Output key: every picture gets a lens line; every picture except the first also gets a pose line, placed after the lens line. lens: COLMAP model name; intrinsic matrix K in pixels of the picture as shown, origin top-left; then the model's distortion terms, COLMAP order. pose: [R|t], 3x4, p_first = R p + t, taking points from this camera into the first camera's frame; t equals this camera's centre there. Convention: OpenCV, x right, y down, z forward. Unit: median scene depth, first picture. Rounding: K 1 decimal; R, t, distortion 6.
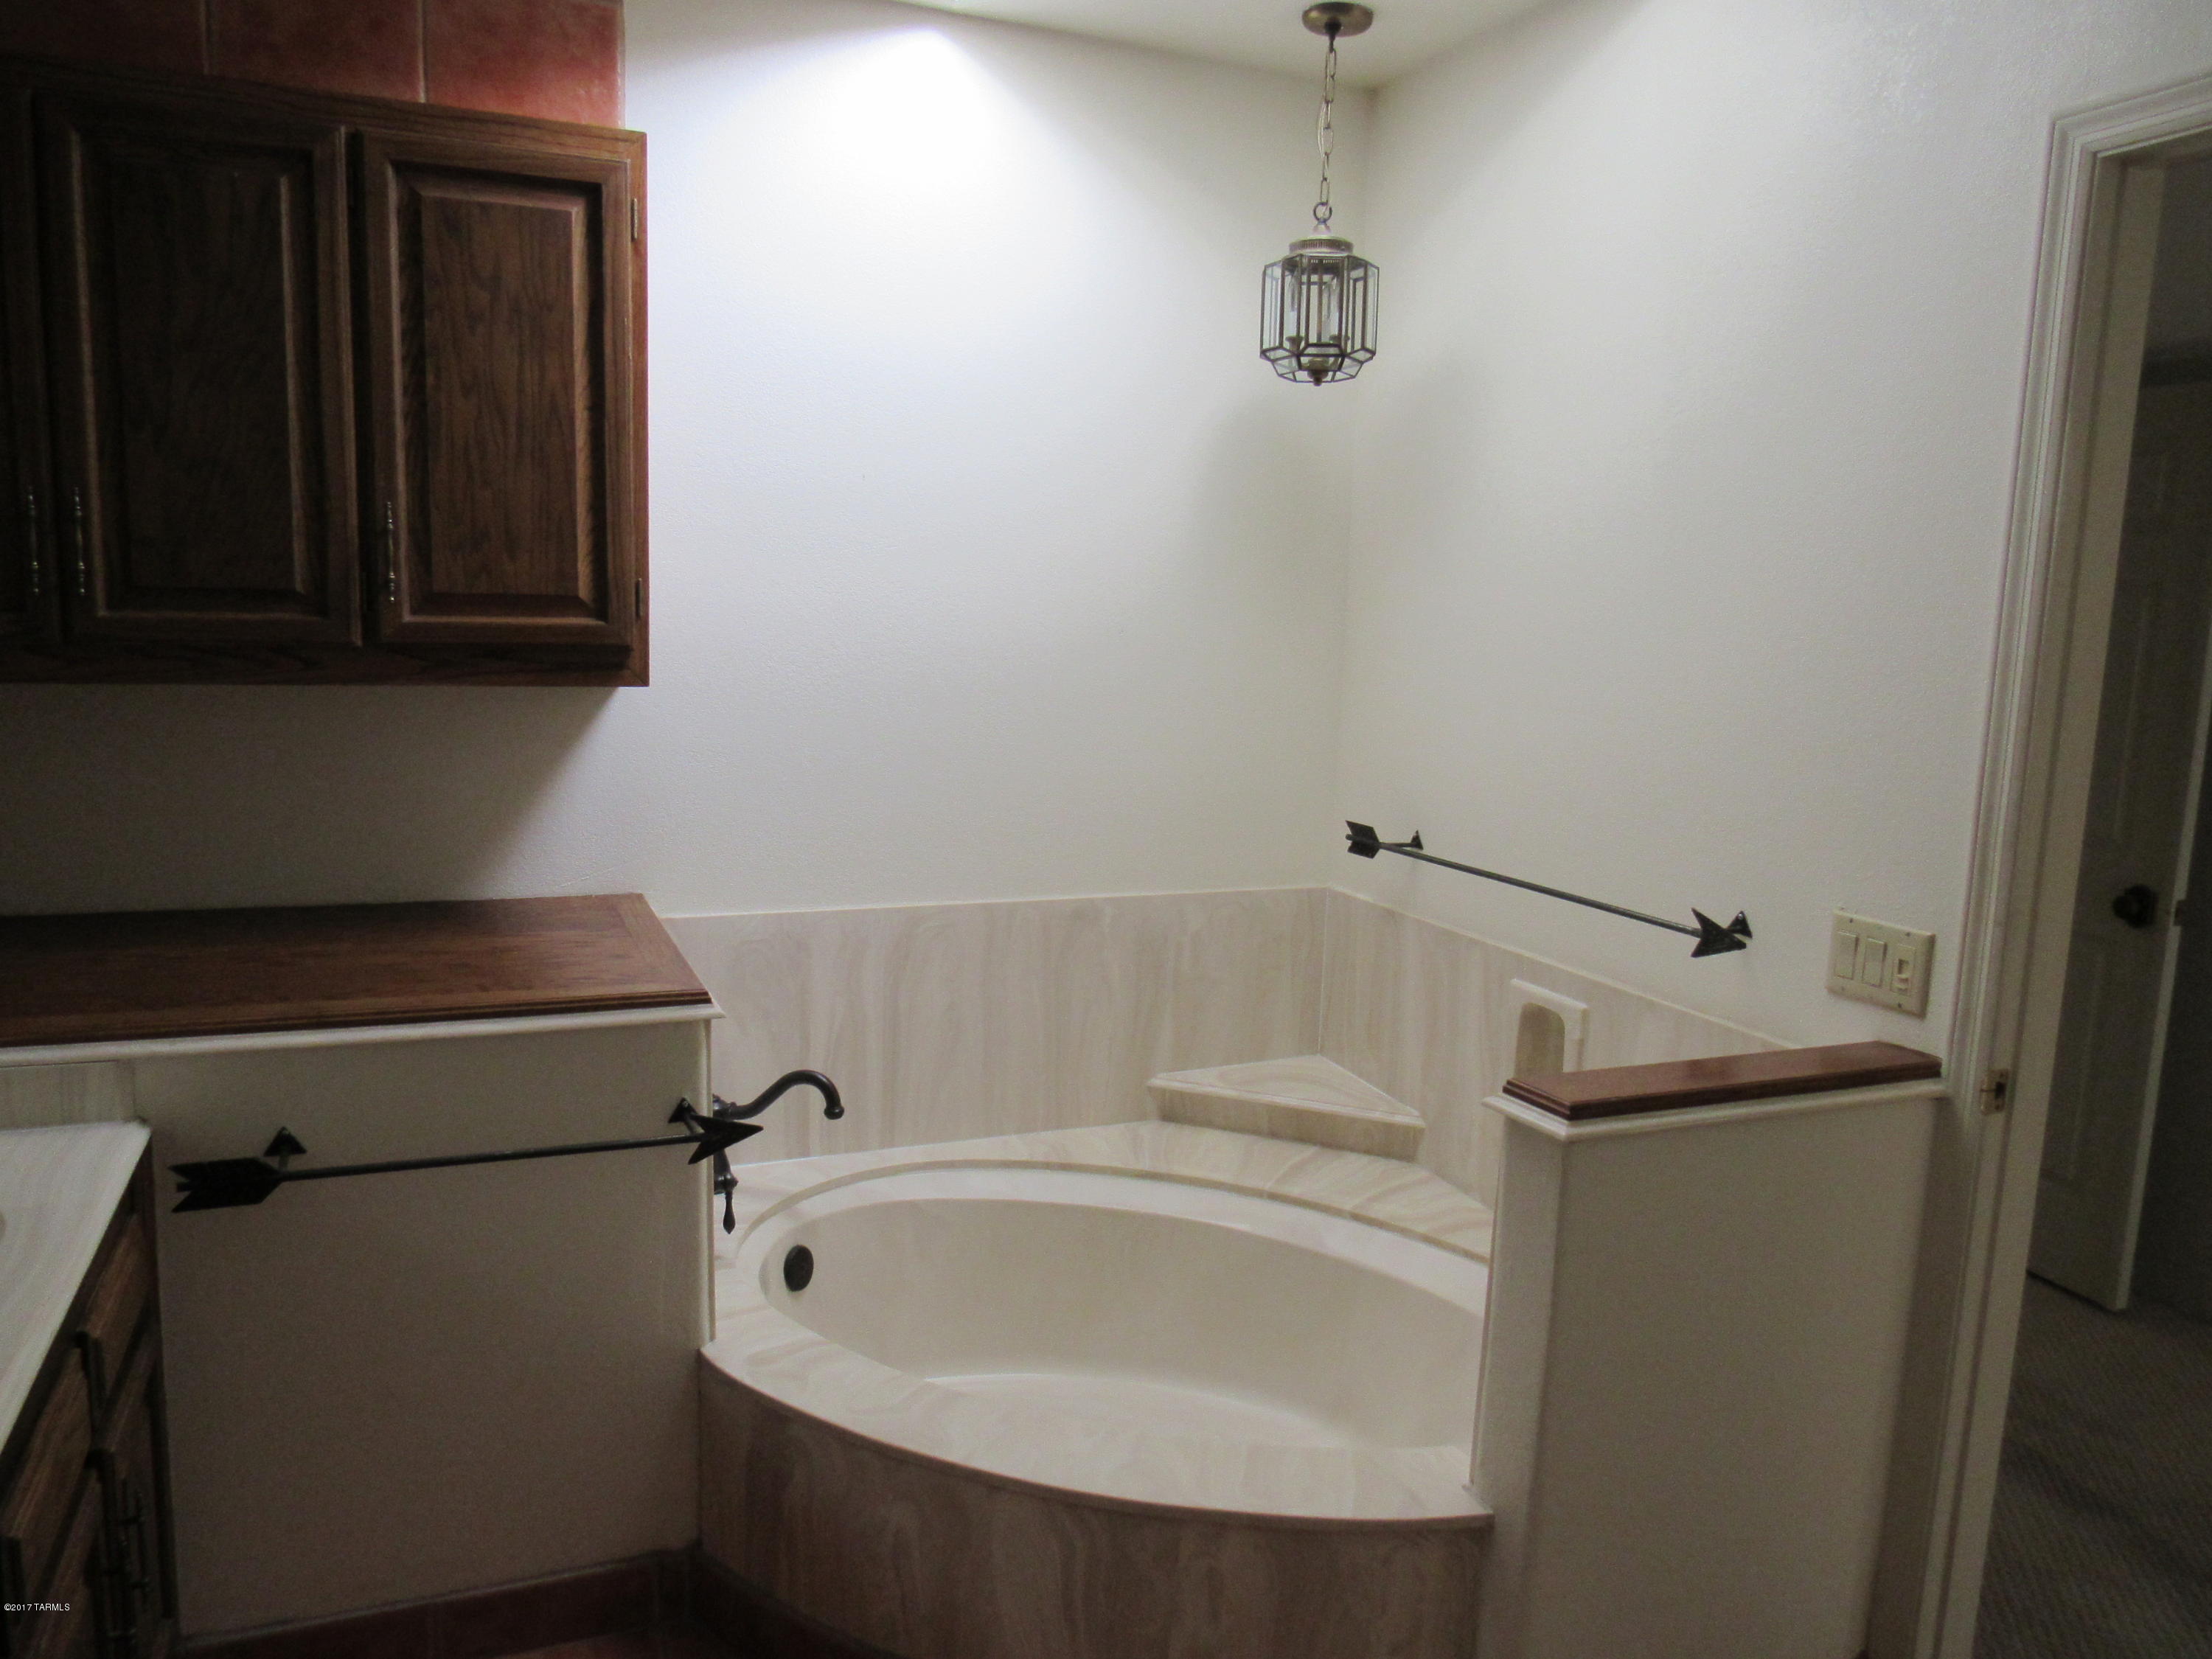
lens RADIAL K [[1580.7, 0, 1110.1], [0, 1580.7, 820.4], [0, 0, 1]] dist [-0.033776, -0.006755]
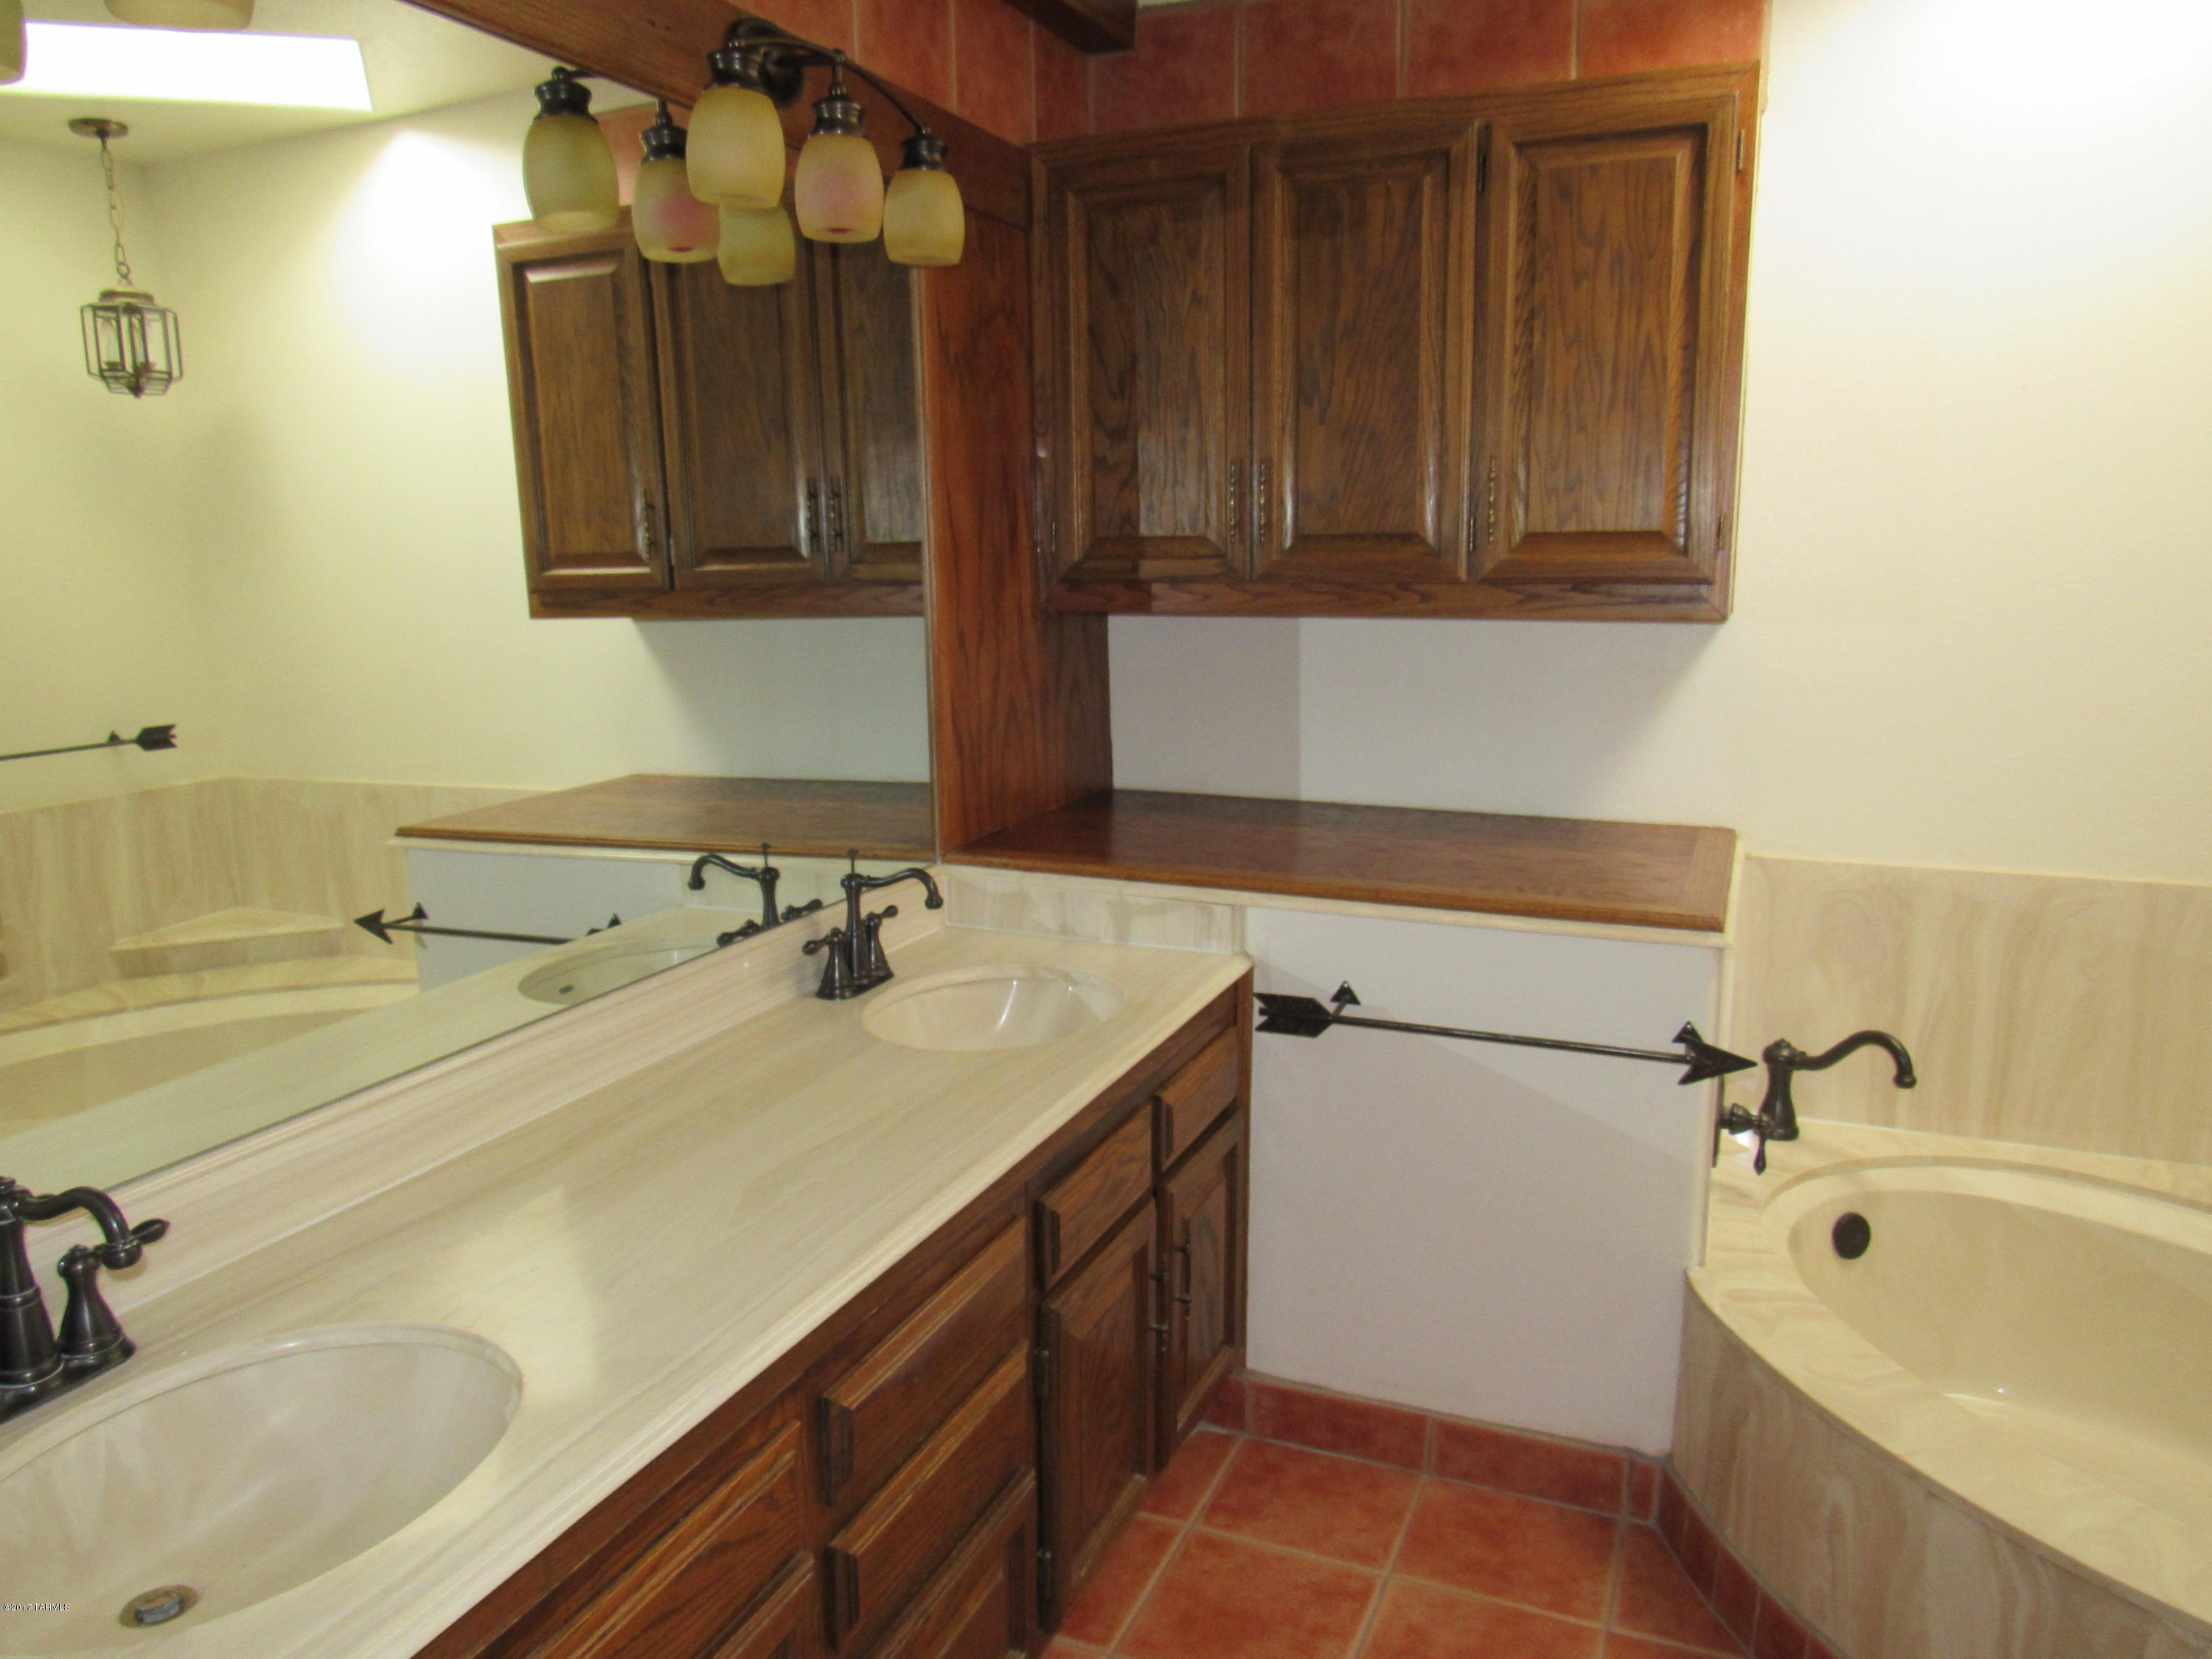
lens RADIAL K [[1575.4, 0, 1100.3], [0, 1575.4, 834.7], [0, 0, 1]] dist [-0.030727, 0.001519]
pose [[0.681707, 0.095871, -0.725317, 0.185029], [-0.070246, 0.995374, 0.065544, 0.015259], [0.728245, 0.006269, 0.685288, 0.023149]]
